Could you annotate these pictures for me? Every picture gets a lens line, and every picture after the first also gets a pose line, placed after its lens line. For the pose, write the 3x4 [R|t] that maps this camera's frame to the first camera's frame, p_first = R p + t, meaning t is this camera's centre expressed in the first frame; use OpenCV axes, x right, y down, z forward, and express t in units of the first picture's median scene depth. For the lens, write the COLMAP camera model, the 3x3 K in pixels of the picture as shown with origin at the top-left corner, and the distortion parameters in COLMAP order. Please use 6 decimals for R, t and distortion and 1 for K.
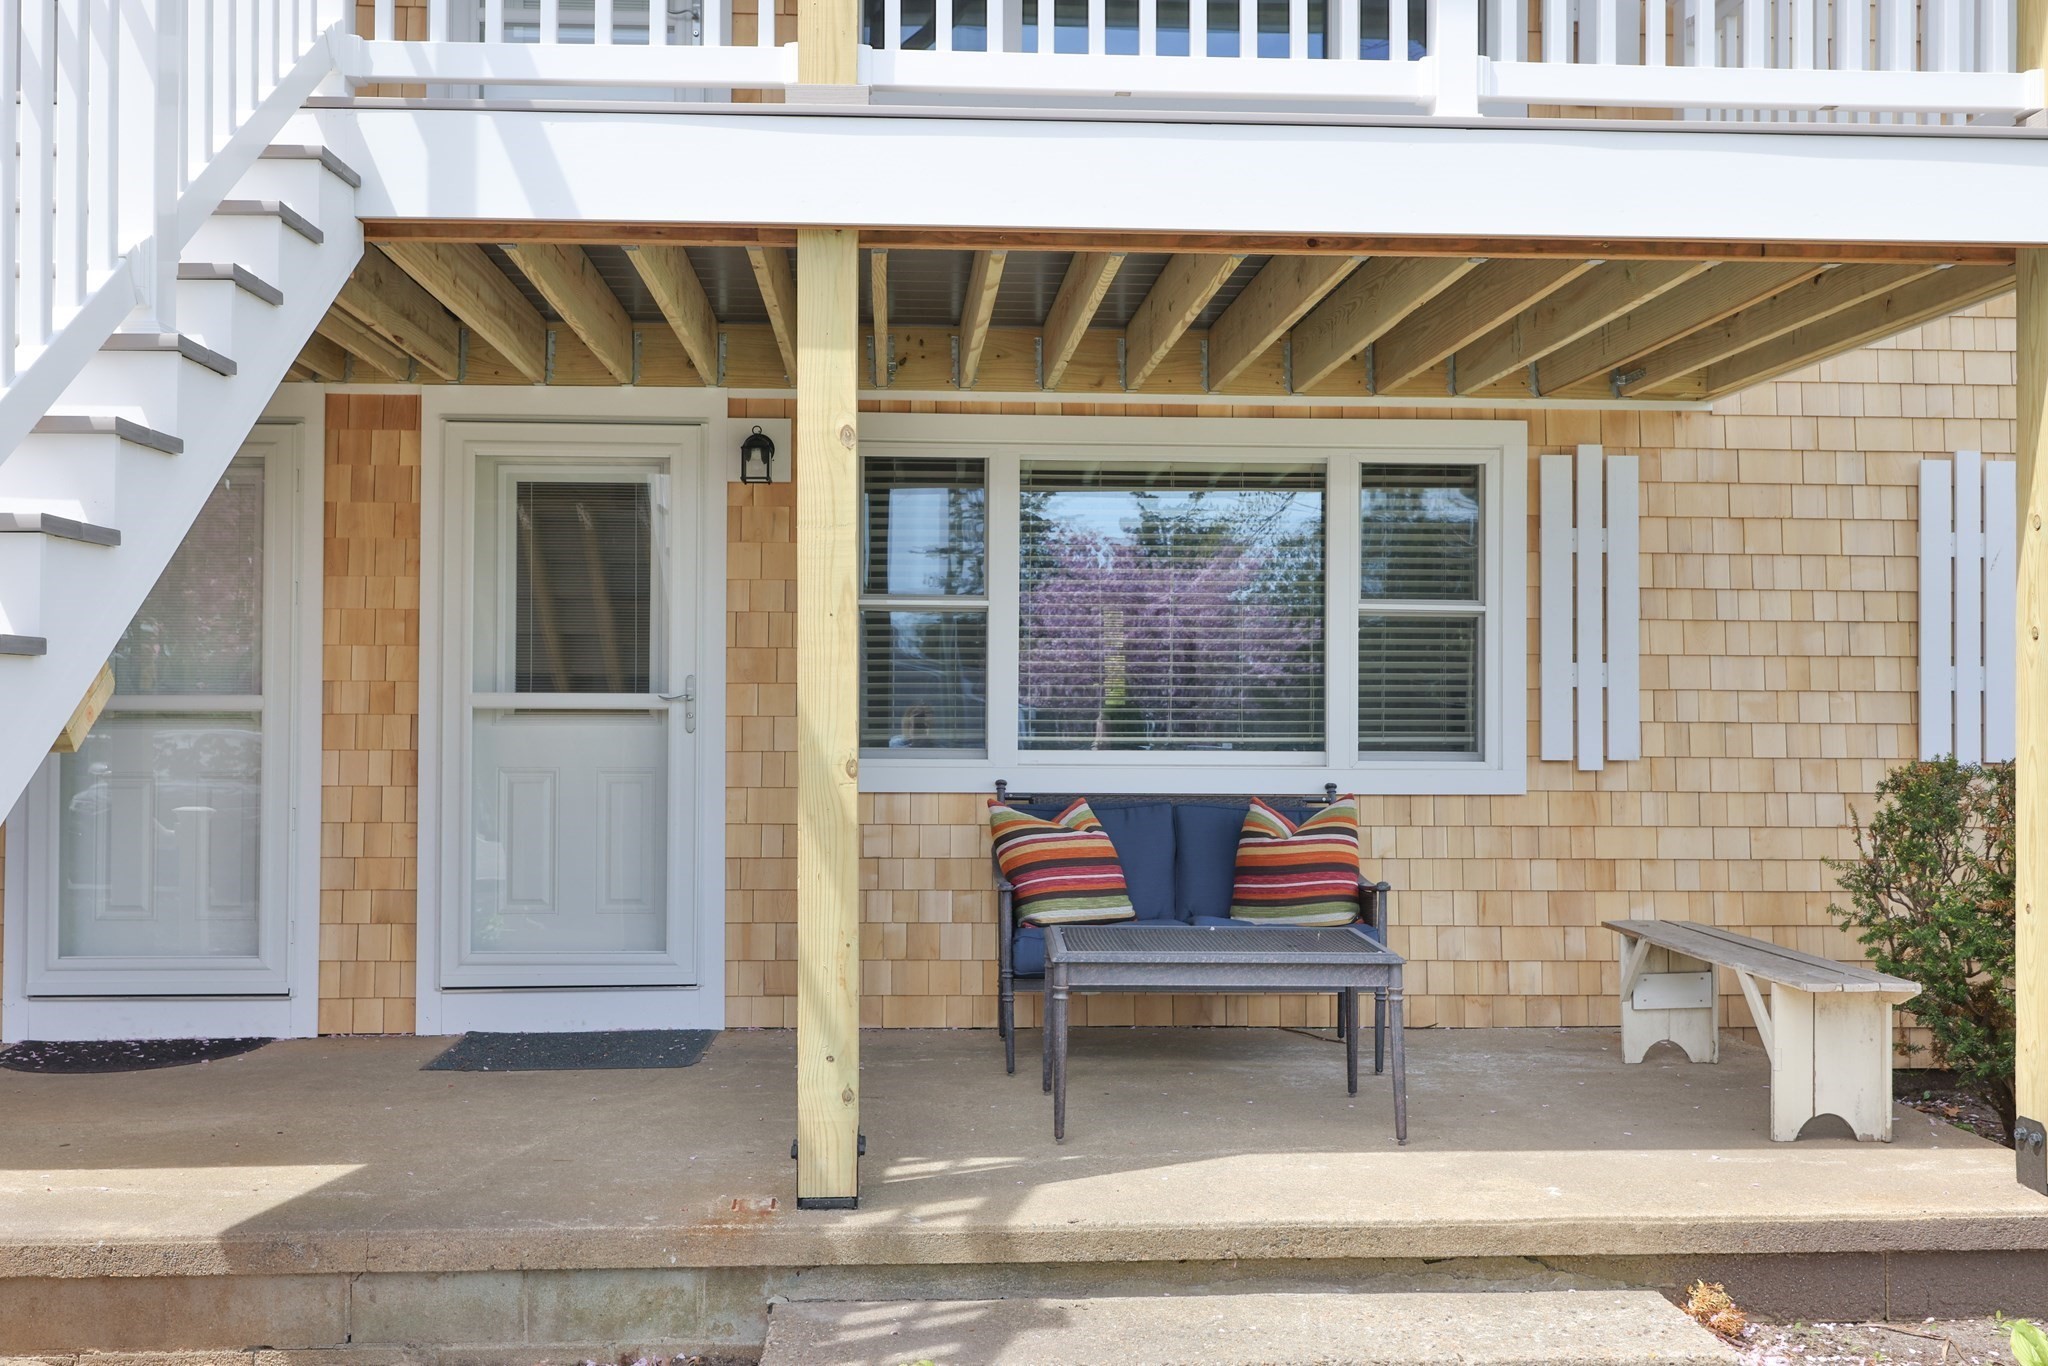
lens RADIAL K [[1911.1, 0, 1024.0], [0, 1911.1, 683.0], [0, 0, 1]] dist [-0.006358, -0.003508]
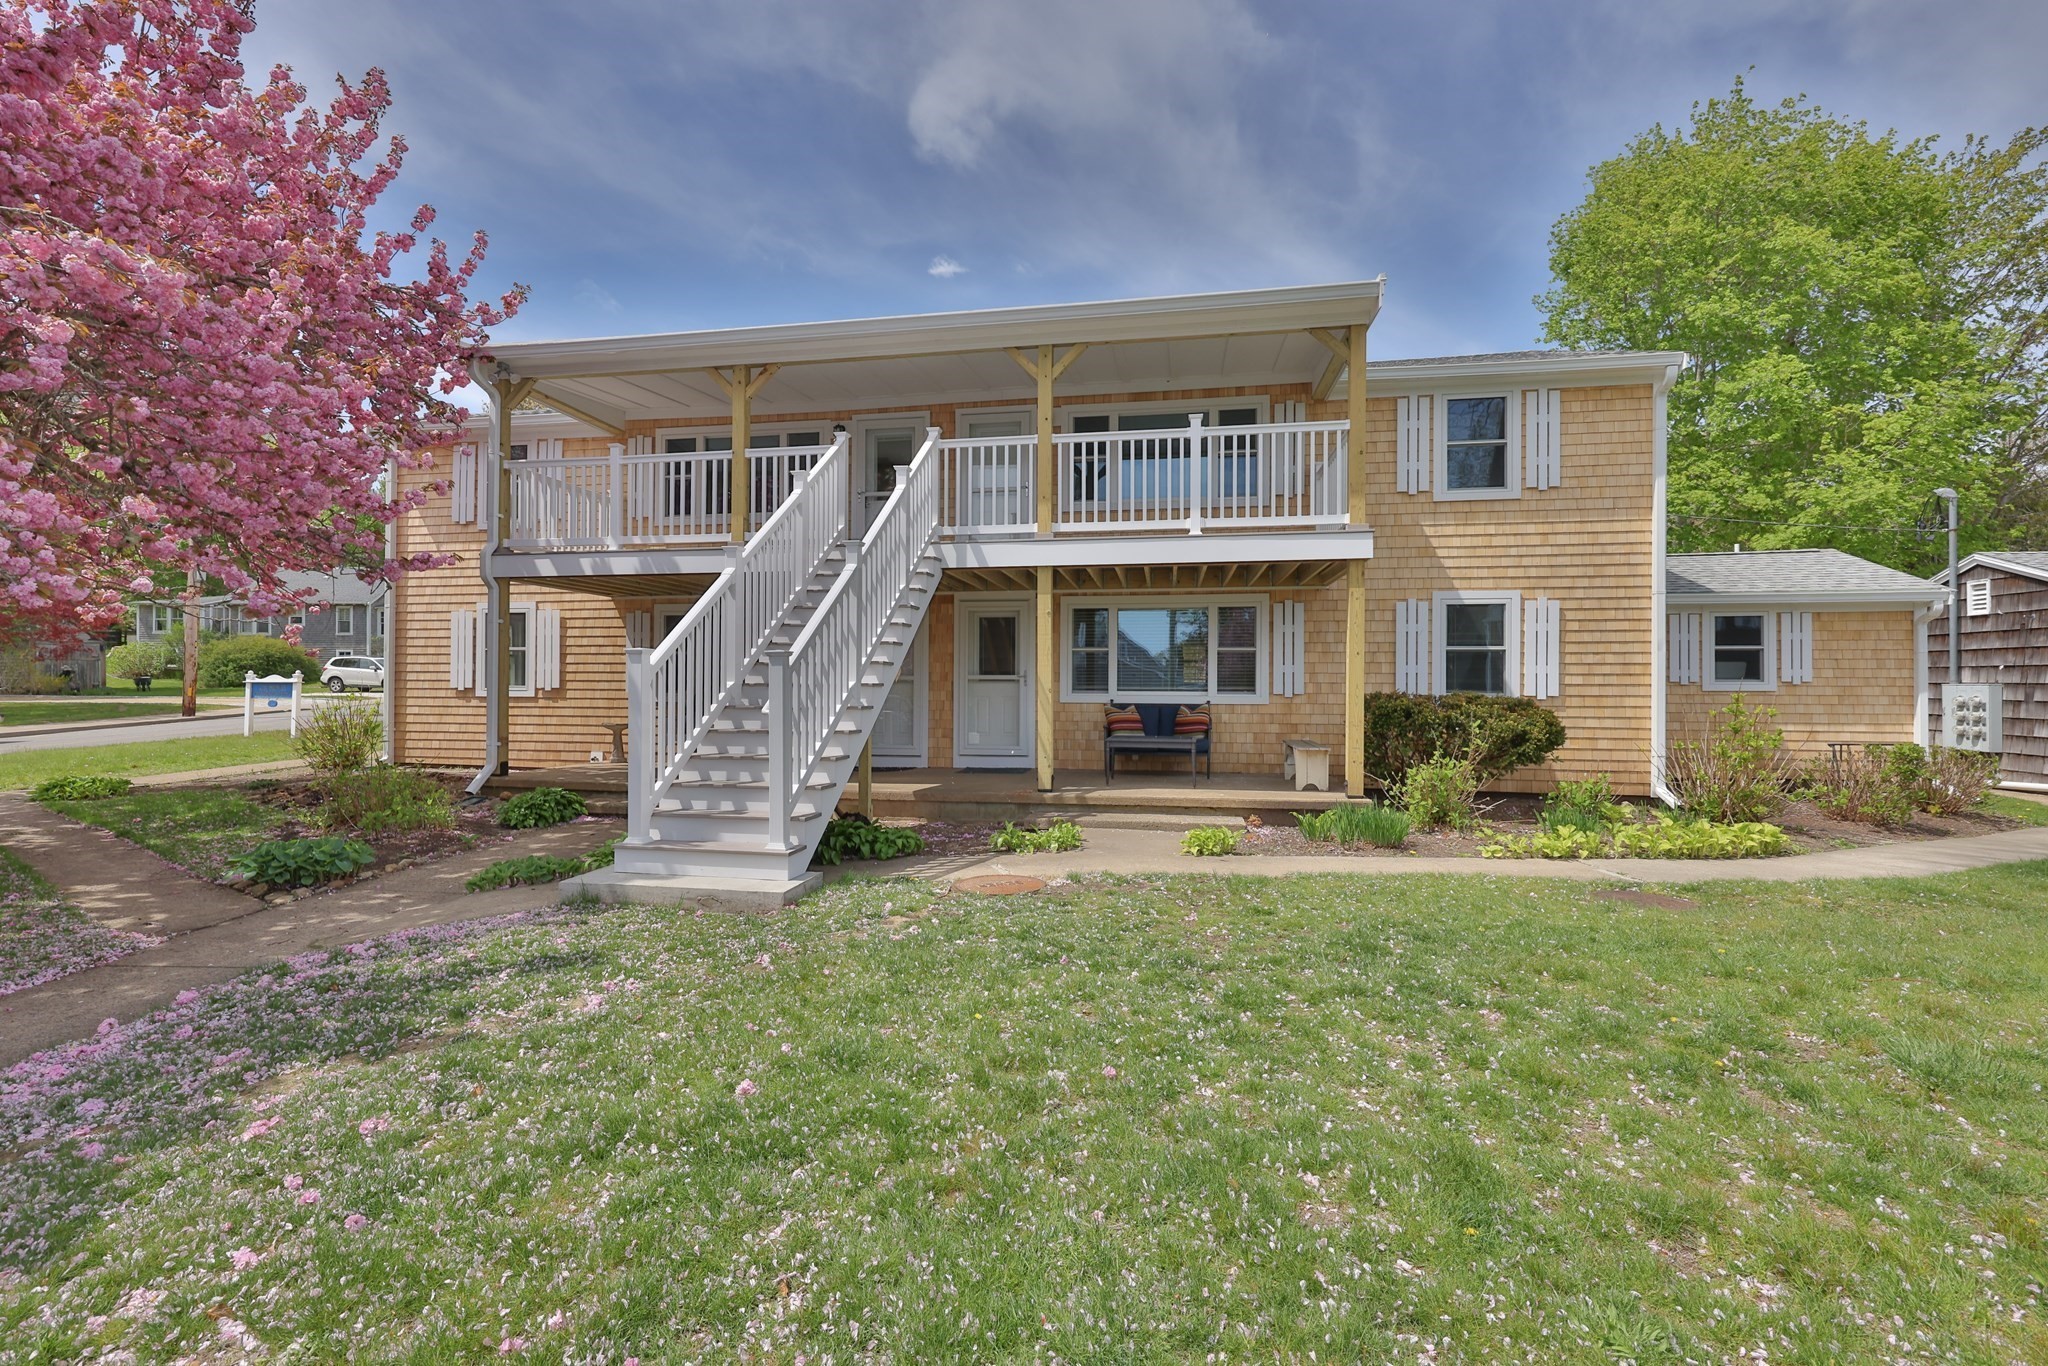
lens RADIAL K [[829.1, 0, 1024.0], [0, 829.1, 683.0], [0, 0, 1]] dist [-0.003543, -0.000608]
pose [[0.975572, -0.000960, -0.219678, 0.177106], [0.003160, 0.999948, 0.009666, 0.005434], [0.219657, -0.010124, 0.975525, -0.565915]]
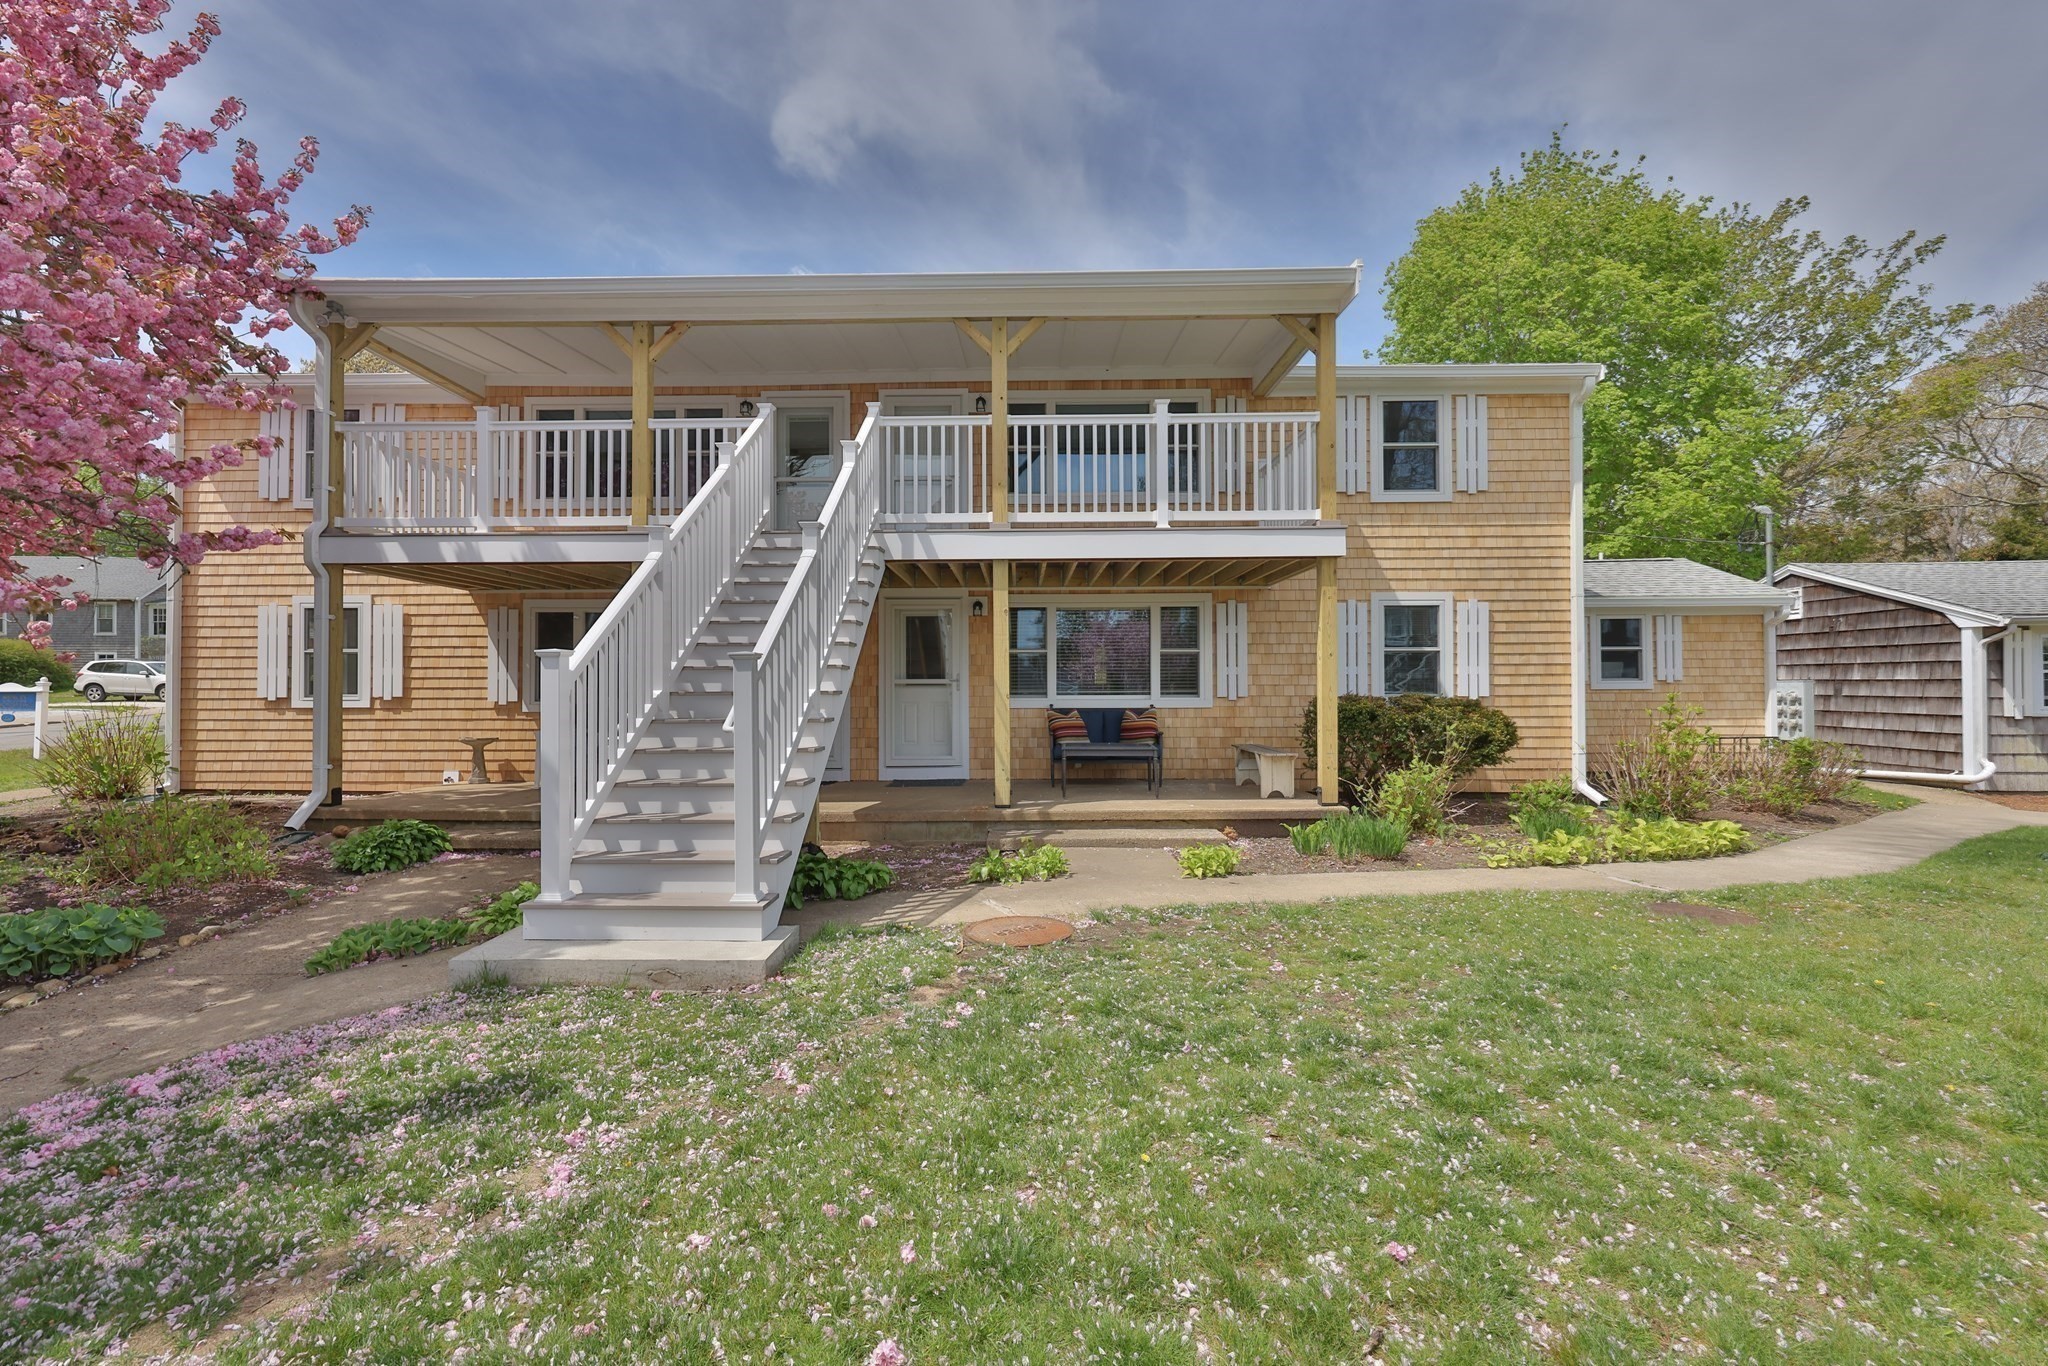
lens RADIAL K [[823.4, 0, 1019.2], [0, 823.4, 679.2], [0, 0, 1]] dist [-0.002108, -0.000366]
pose [[0.997493, -0.008444, -0.070264, 0.035094], [0.008776, 0.999952, 0.004422, 0.000993], [0.070224, -0.005028, 0.997519, -0.463578]]
